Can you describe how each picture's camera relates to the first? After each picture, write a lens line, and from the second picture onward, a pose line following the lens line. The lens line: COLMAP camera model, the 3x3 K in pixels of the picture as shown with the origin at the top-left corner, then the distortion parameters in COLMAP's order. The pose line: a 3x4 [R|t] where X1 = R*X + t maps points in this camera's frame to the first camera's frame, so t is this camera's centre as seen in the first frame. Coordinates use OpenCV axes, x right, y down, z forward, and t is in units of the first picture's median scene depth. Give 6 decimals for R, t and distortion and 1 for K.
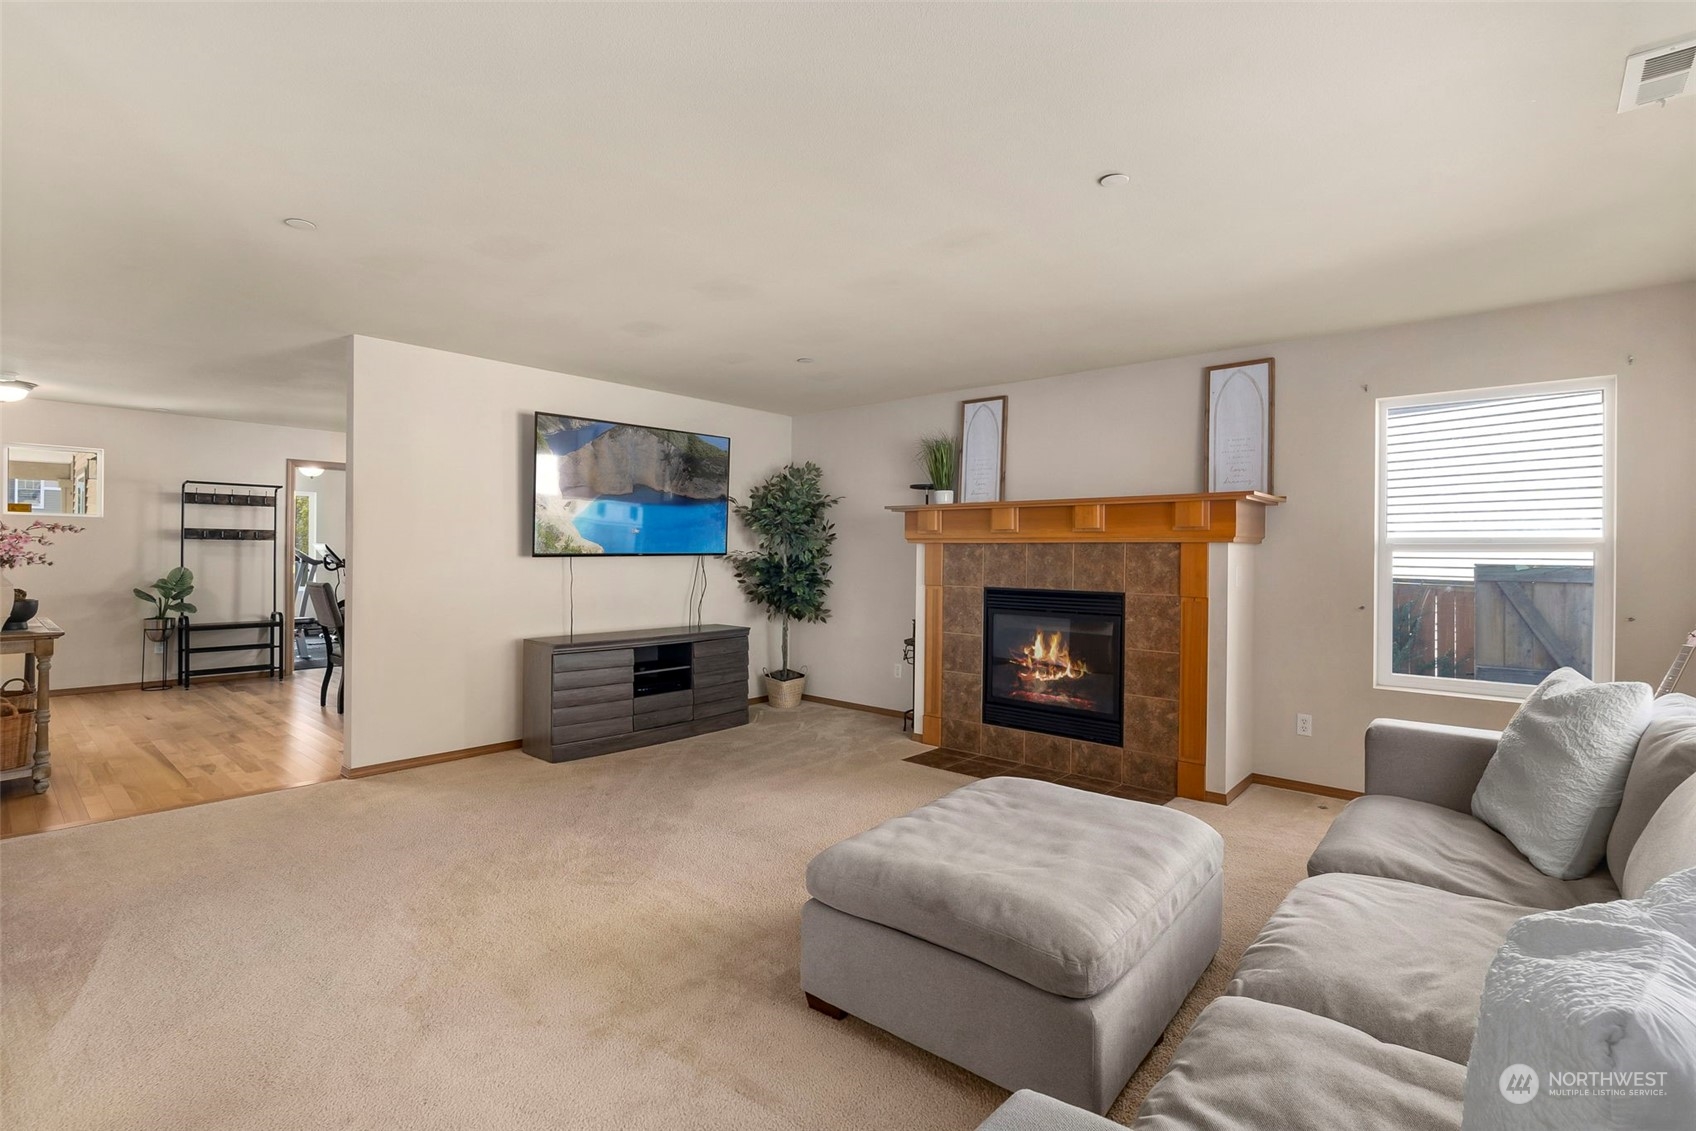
lens RADIAL K [[796.5, 0, 843.3], [0, 796.5, 547.6], [0, 0, 1]] dist [-0.002558, -0.000172]
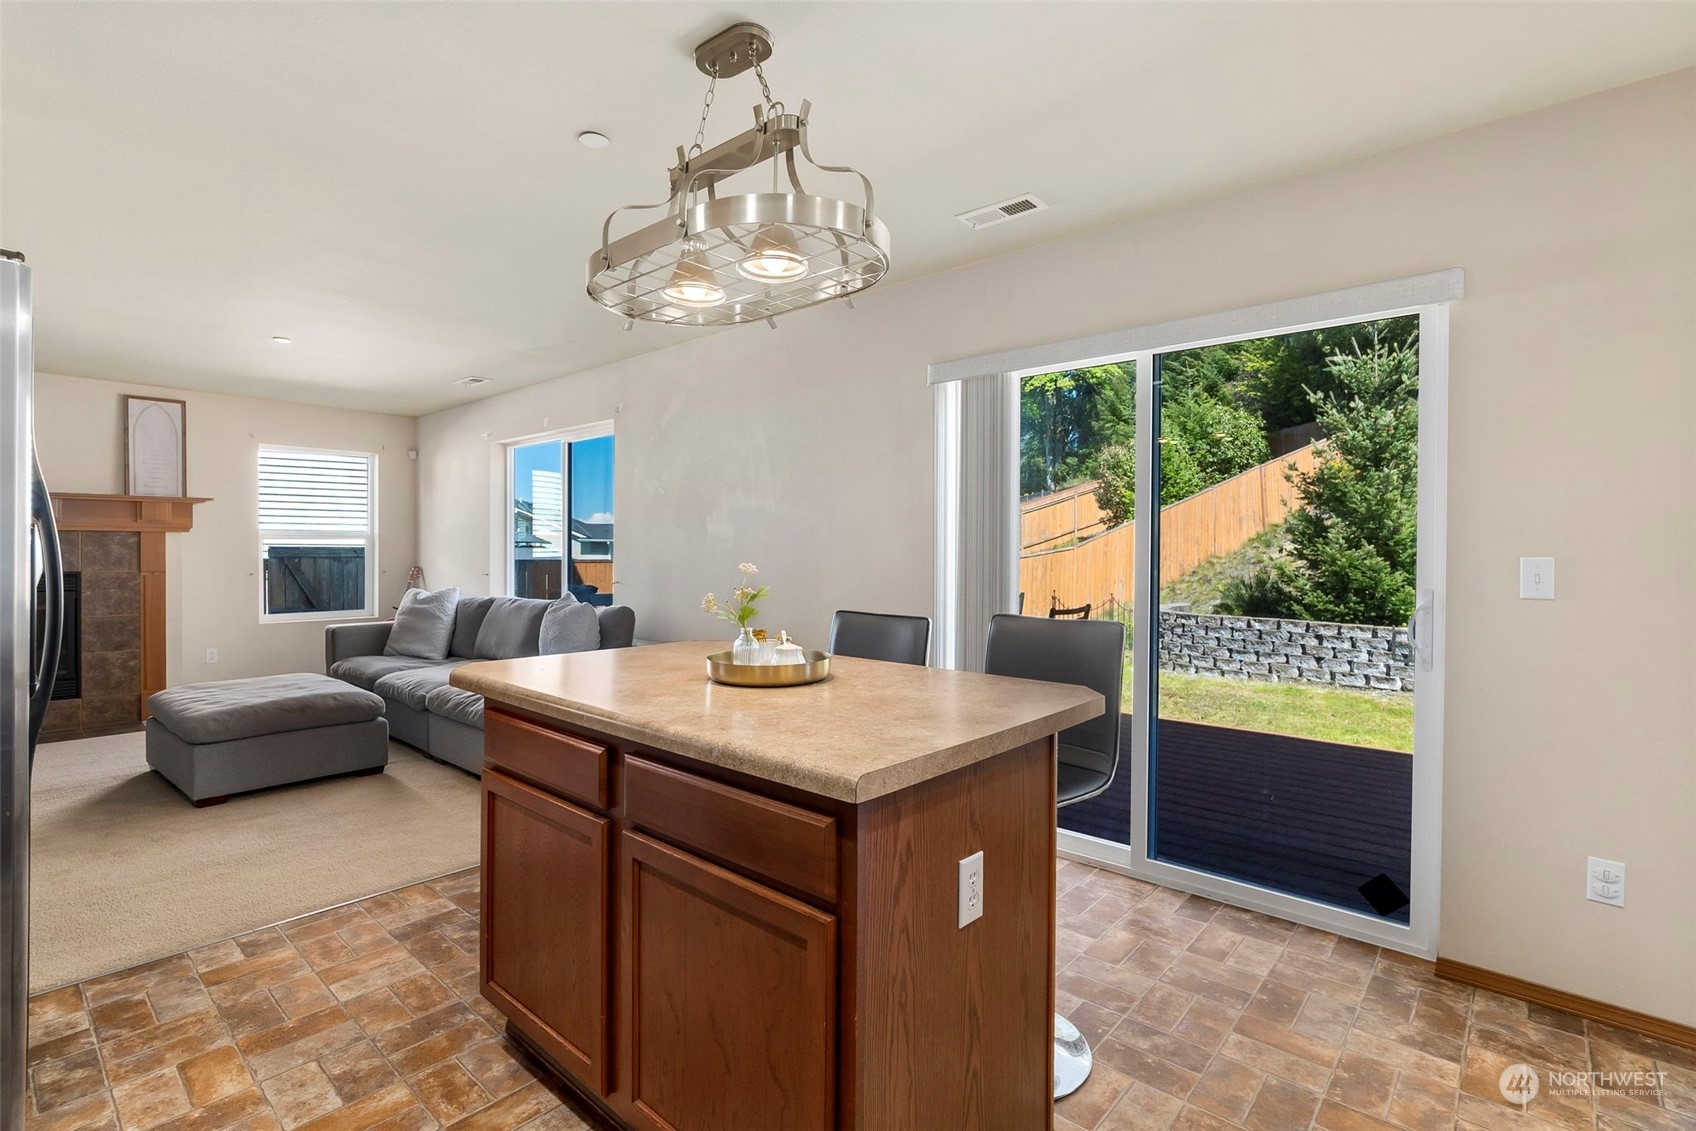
lens RADIAL K [[796.5, 0, 843.3], [0, 796.5, 547.6], [0, 0, 1]] dist [-0.002558, -0.000172]
pose [[0.021634, -0.010137, 0.999715, -0.869846], [-0.008146, 0.999914, 0.010316, -0.002922], [-0.999733, -0.008366, 0.021550, -0.205054]]
